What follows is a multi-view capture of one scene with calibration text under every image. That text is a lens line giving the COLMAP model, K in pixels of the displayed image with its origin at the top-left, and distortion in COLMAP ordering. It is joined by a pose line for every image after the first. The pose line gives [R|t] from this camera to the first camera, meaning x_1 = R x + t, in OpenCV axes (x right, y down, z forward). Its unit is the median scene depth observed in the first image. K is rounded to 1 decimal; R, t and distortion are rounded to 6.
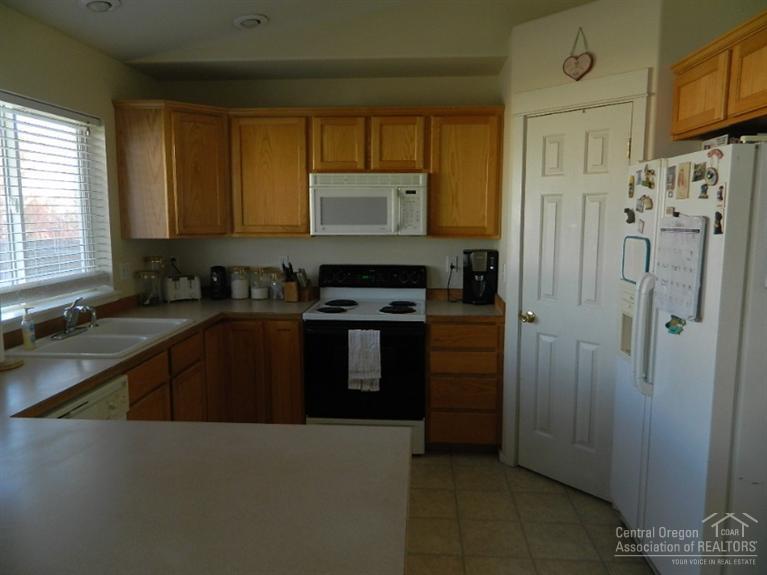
lens RADIAL K [[589.7, 0, 383.5], [0, 589.7, 288.9], [0, 0, 1]] dist [0.004938, 0.003310]
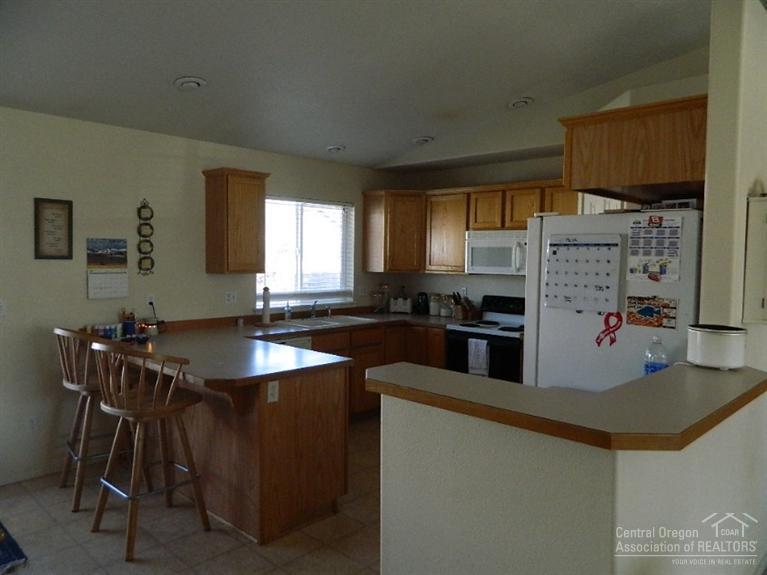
lens RADIAL K [[589.7, 0, 383.5], [0, 589.7, 286.5], [0, 0, 1]] dist [0.004938, 0.003310]
pose [[0.769988, 0.045038, -0.636467, 0.657197], [-0.097668, 0.994070, -0.047814, 0.031585], [0.630539, 0.098979, 0.769820, -0.247023]]
